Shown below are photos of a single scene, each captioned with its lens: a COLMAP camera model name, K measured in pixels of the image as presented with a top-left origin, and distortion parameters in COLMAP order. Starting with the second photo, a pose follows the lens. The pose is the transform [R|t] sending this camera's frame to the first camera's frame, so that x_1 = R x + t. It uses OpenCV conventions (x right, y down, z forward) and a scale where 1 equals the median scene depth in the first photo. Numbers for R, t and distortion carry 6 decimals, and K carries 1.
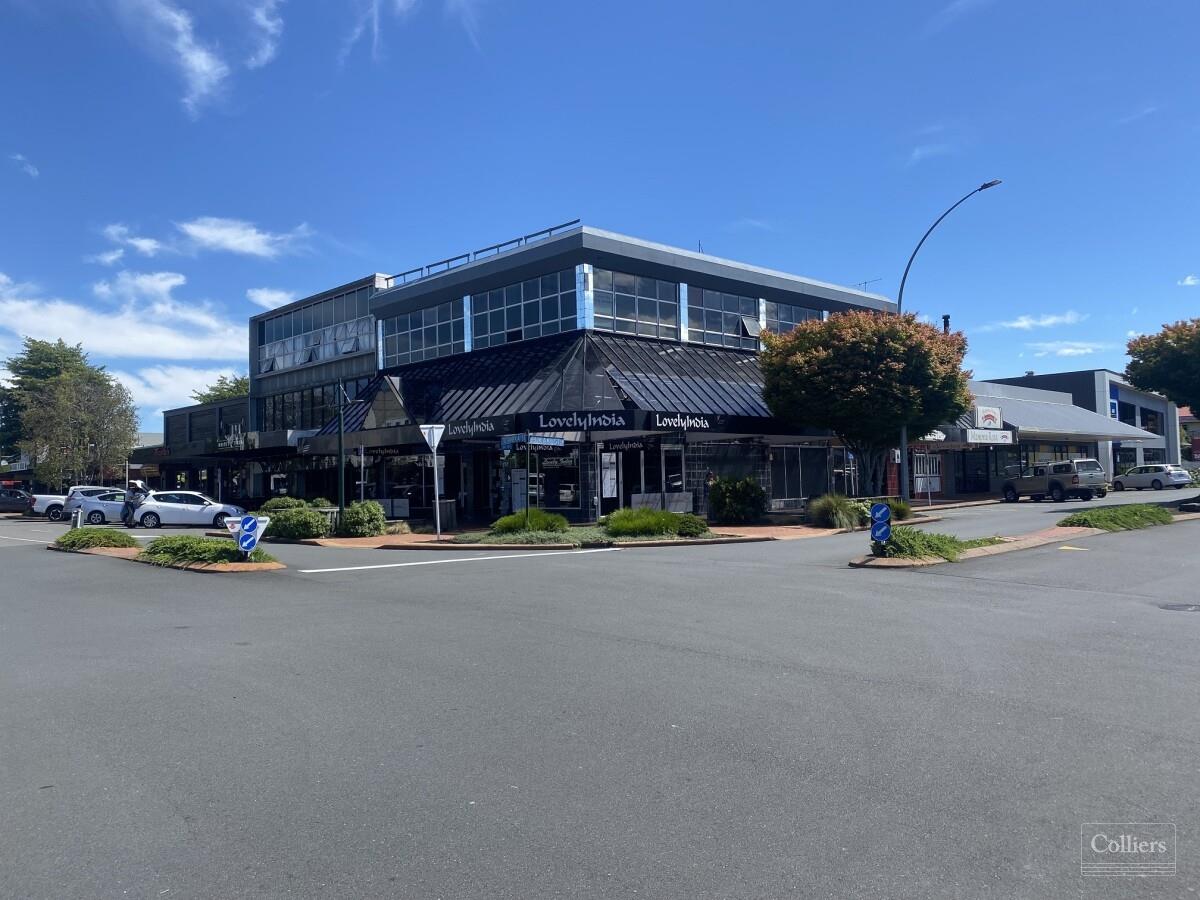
lens RADIAL K [[891.5, 0, 602.1], [0, 891.5, 424.1], [0, 0, 1]] dist [0.075364, -0.001005]
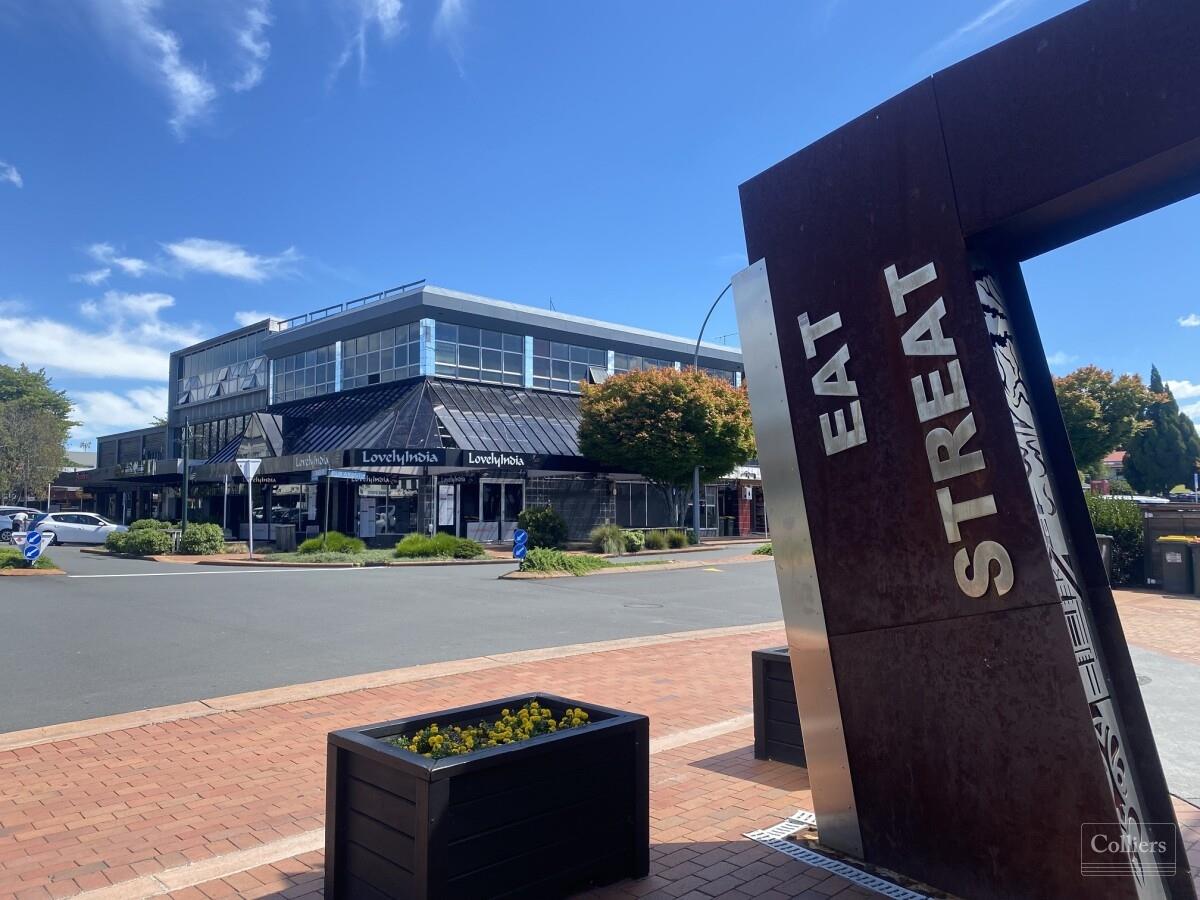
lens RADIAL K [[912.1, 0, 600.0], [0, 912.1, 450.0], [0, 0, 1]] dist [0.099884, 0.000669]
pose [[0.999762, 0.020214, -0.008220, 0.175420], [-0.020255, 0.999783, -0.004959, -0.009009], [0.008118, 0.005125, 0.999954, -0.133068]]
